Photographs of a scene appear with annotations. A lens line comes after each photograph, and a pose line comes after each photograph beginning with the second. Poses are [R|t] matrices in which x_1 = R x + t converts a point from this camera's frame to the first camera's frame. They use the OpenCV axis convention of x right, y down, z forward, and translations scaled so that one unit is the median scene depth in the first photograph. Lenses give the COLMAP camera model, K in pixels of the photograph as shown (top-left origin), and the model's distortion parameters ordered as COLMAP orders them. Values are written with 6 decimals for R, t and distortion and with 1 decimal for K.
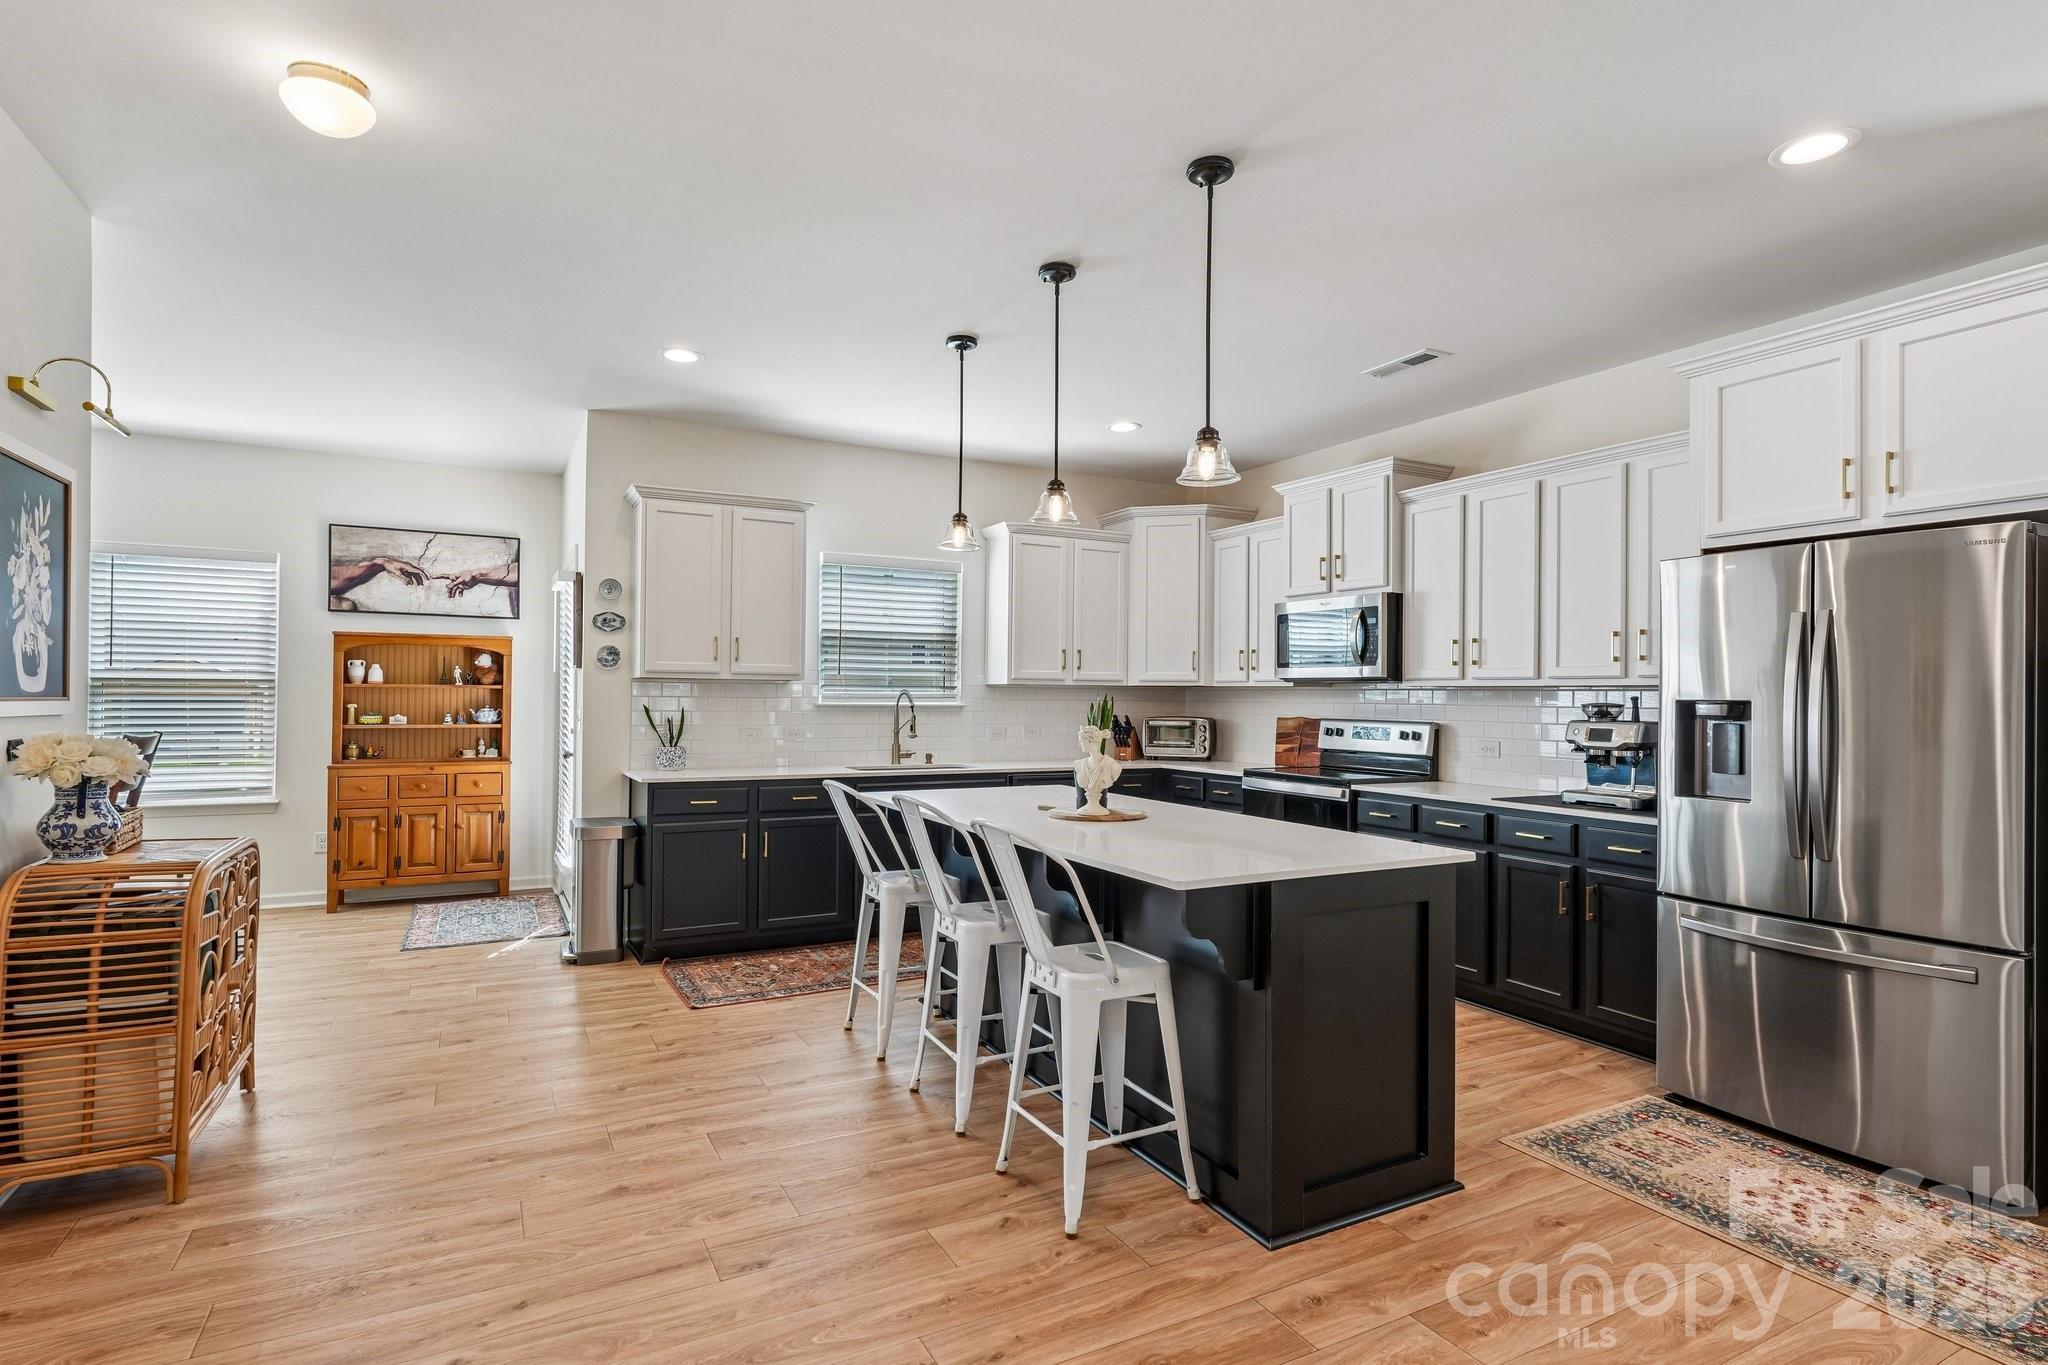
lens RADIAL K [[1024.4, 0, 1024.0], [0, 1024.4, 682.5], [0, 0, 1]] dist [0.001641, 0.000641]
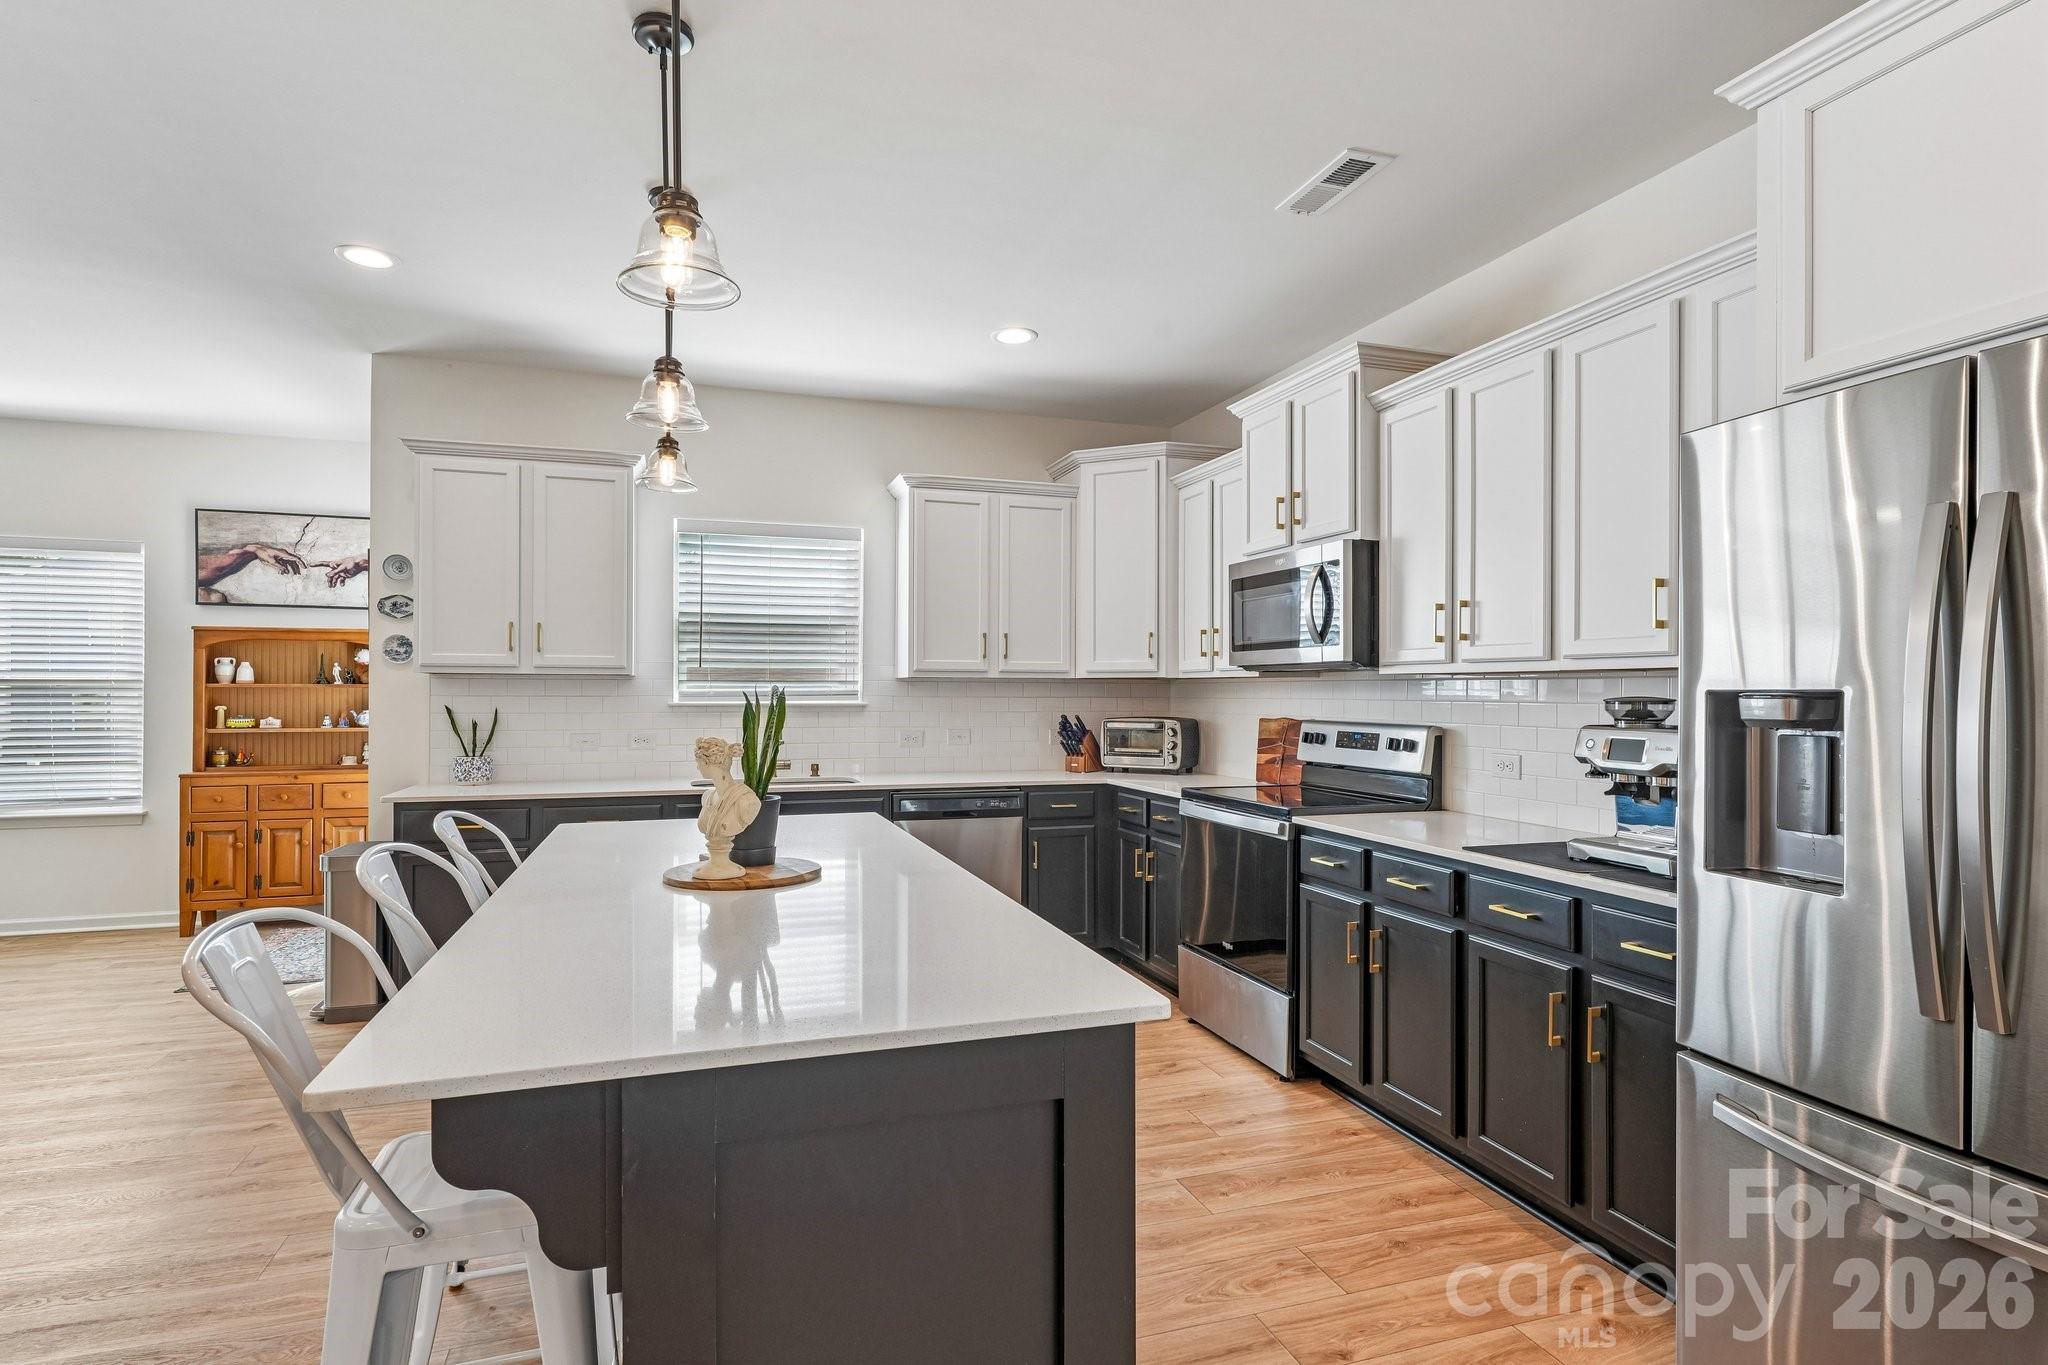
lens RADIAL K [[1024.7, 0, 1022.1], [0, 1024.7, 688.3], [0, 0, 1]] dist [-0.000362, 0.001287]
pose [[0.986237, -0.007315, -0.165174, 0.210161], [0.008692, 0.999933, 0.007613, 0.004931], [0.165107, -0.008944, 0.986235, 0.234563]]
